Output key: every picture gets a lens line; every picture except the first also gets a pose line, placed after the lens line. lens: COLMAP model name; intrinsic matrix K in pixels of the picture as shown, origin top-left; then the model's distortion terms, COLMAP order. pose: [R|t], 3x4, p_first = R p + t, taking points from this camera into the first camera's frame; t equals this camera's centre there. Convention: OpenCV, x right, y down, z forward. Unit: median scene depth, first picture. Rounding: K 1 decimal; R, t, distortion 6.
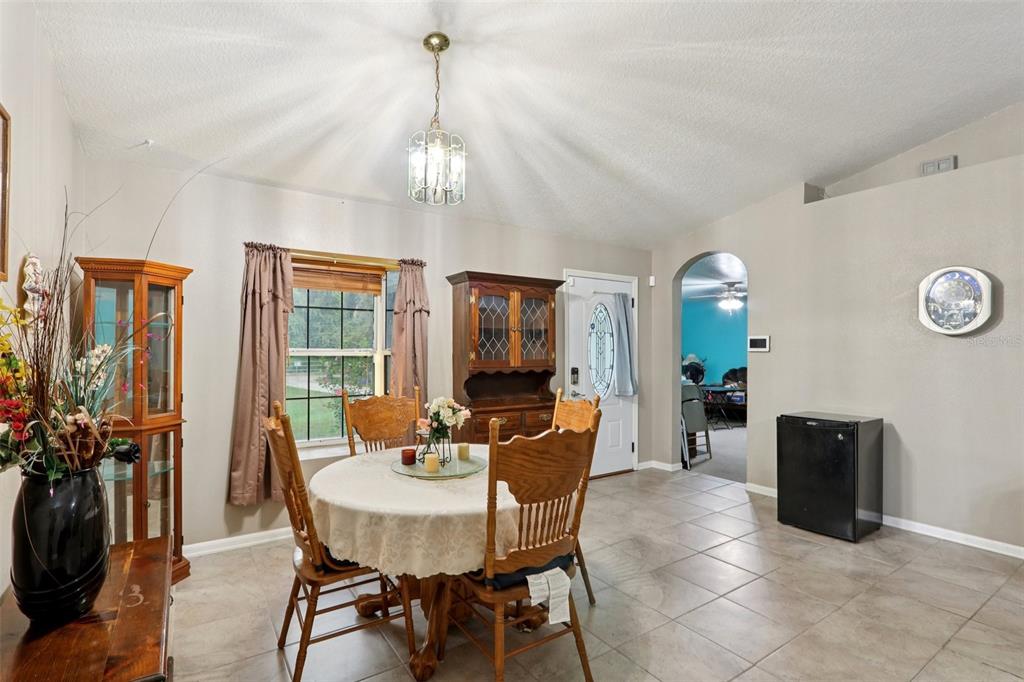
lens RADIAL K [[486.9, 0, 512.4], [0, 486.9, 348.4], [0, 0, 1]] dist [-0.019905, 0.000753]
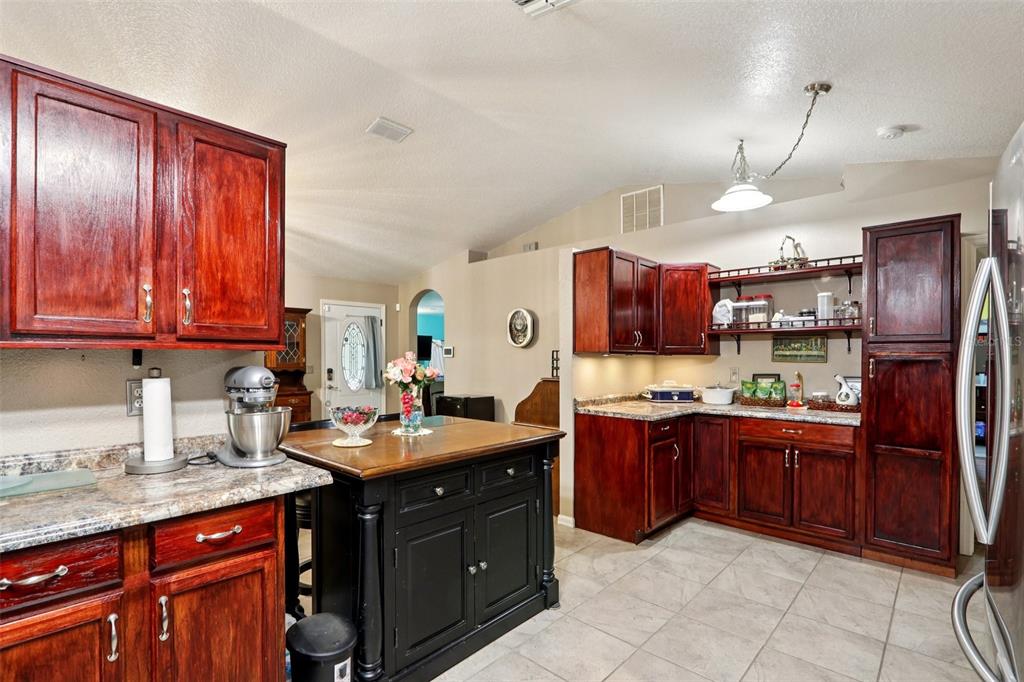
lens RADIAL K [[486.9, 0, 514.2], [0, 486.9, 359.6], [0, 0, 1]] dist [-0.019905, 0.000753]
pose [[0.975850, -0.002749, 0.218424, 0.354151], [0.000774, 0.999958, 0.009125, 0.000572], [-0.218440, -0.008736, 0.975811, -0.517075]]
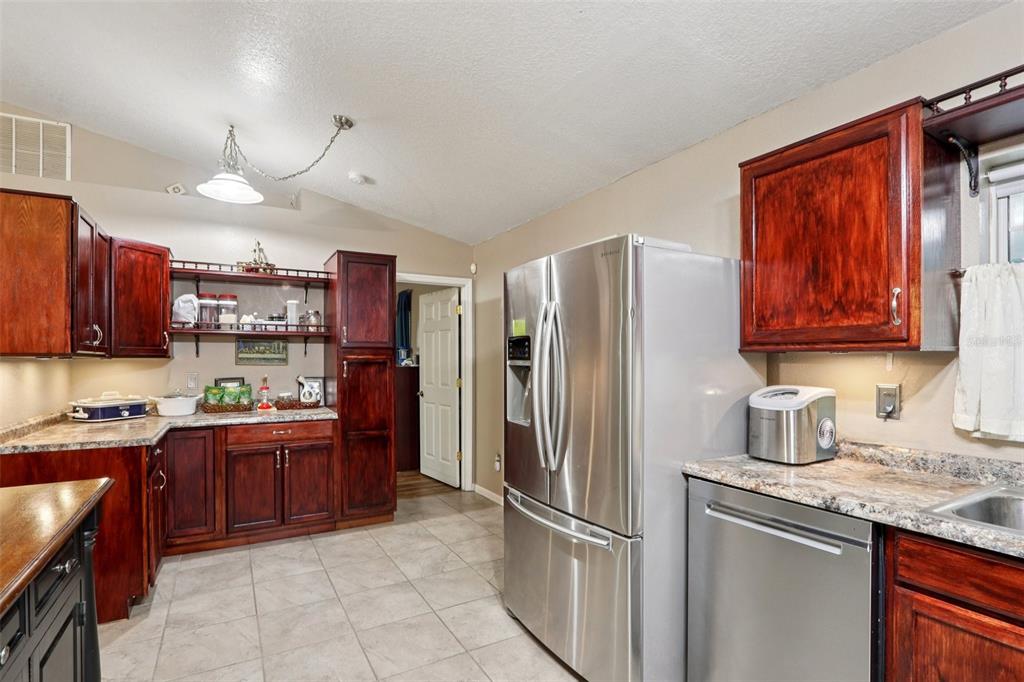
lens RADIAL K [[486.9, 0, 494.0], [0, 486.9, 357.7], [0, 0, 1]] dist [-0.019905, 0.000753]
pose [[0.085188, -0.001237, 0.996364, 0.200983], [0.000369, 0.999999, 0.001210, -0.000749], [-0.996365, 0.000265, 0.085189, -0.289421]]
